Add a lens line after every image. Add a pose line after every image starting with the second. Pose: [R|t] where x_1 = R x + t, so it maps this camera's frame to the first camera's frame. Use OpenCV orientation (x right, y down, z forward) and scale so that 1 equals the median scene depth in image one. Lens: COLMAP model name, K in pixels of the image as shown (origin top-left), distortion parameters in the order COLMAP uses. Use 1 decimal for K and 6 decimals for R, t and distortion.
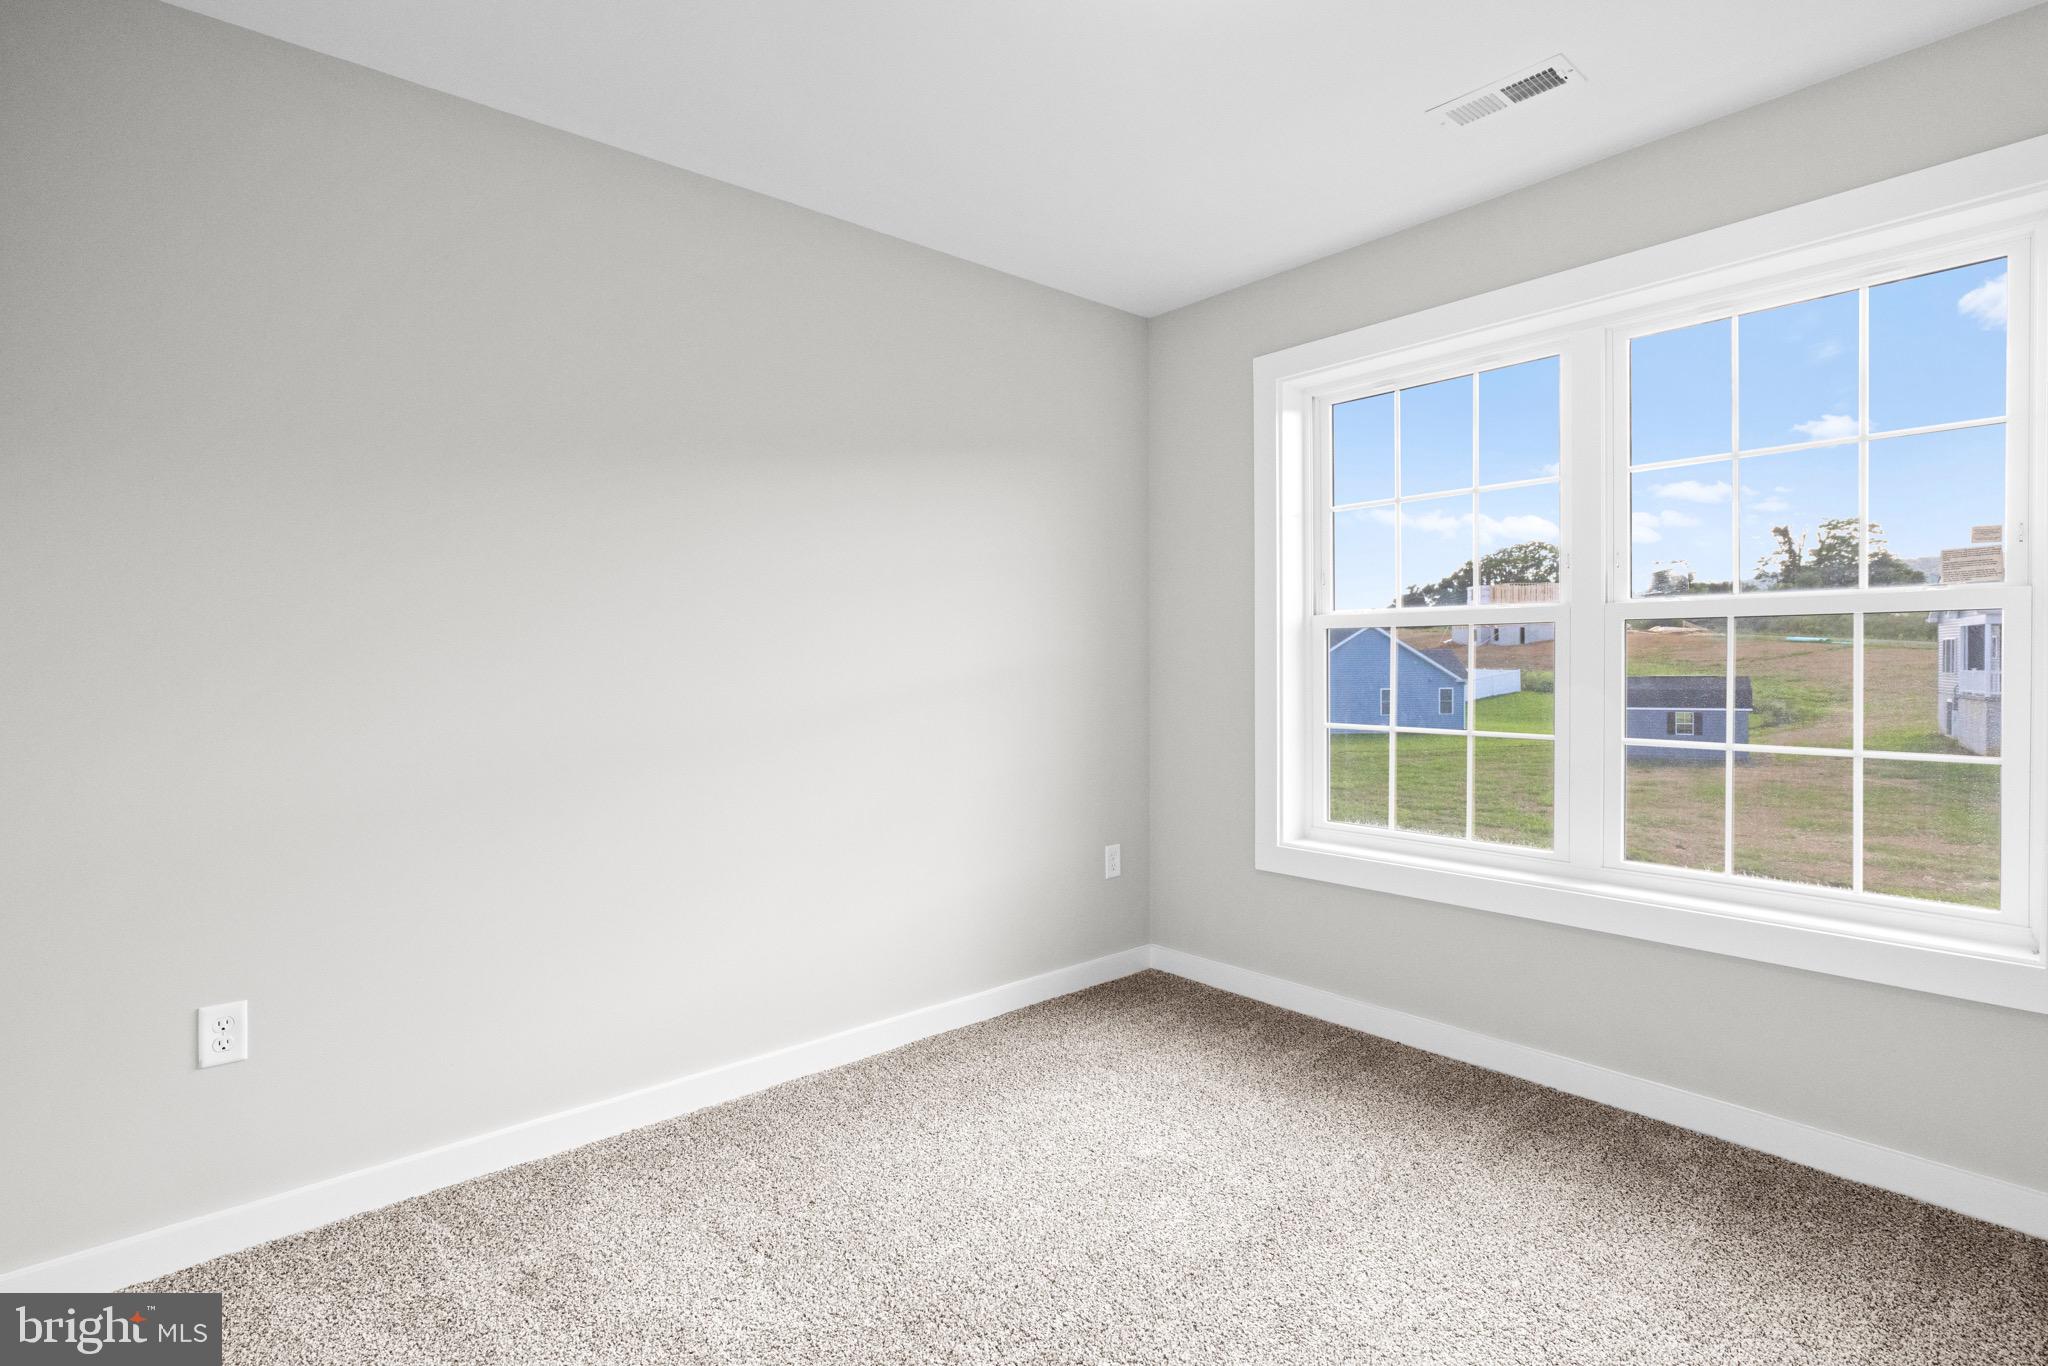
lens RADIAL K [[986.9, 0, 1024.6], [0, 986.9, 674.8], [0, 0, 1]] dist [-0.003715, -0.000043]
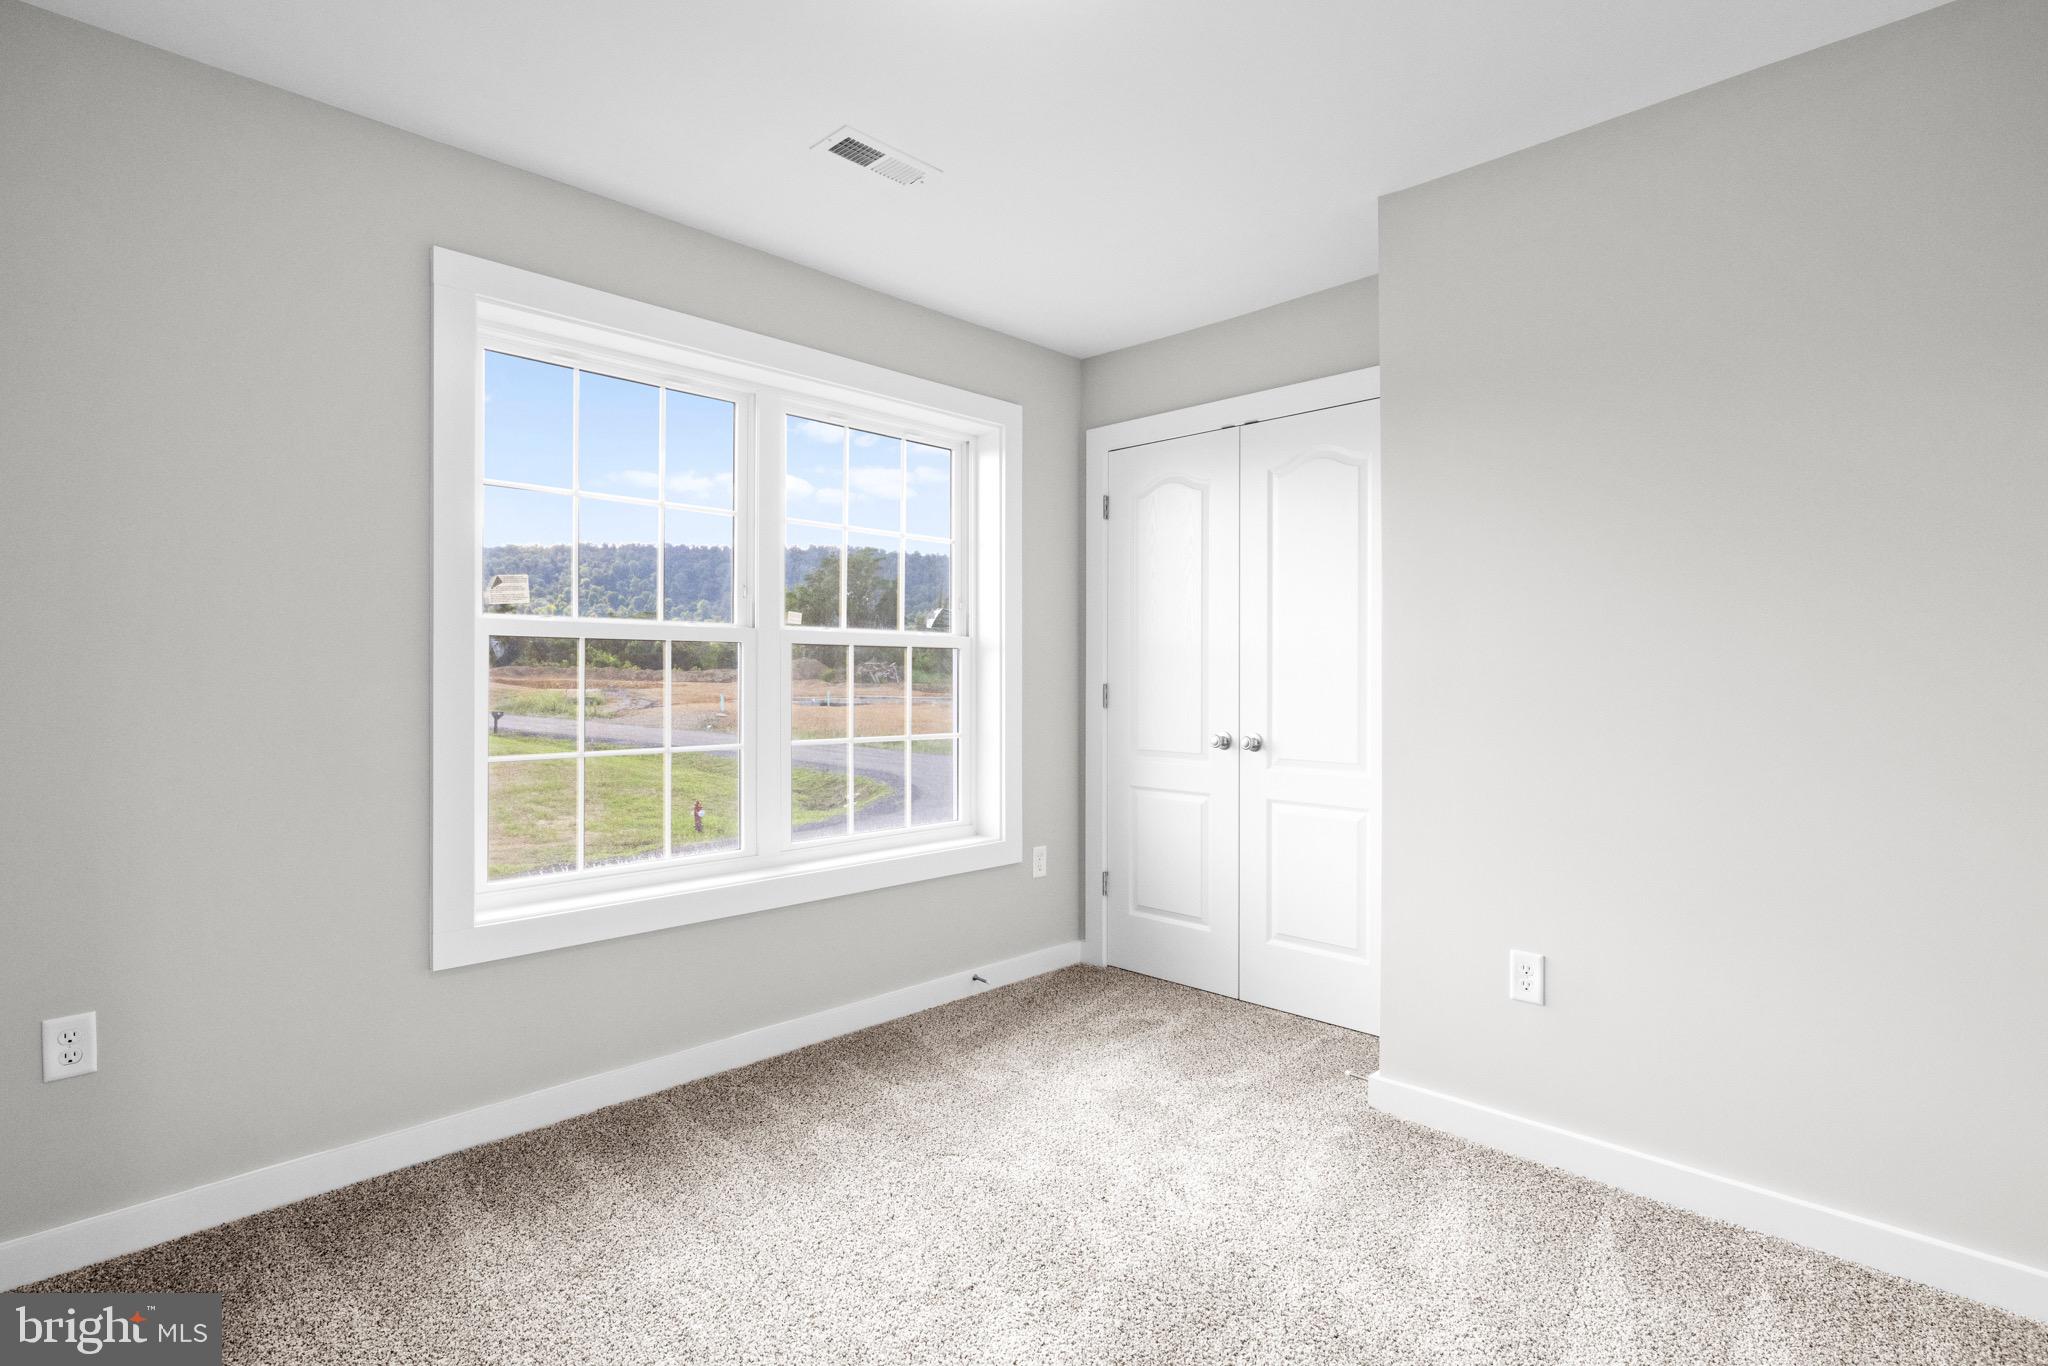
lens RADIAL K [[1017.1, 0, 1080.0], [0, 1017.1, 676.0], [0, 0, 1]] dist [-0.002627, 0.000264]
pose [[-0.108849, 0.004965, 0.994046, -0.602145], [0.012951, 0.999910, -0.003576, -0.005449], [-0.993974, 0.012485, -0.108903, 0.696890]]
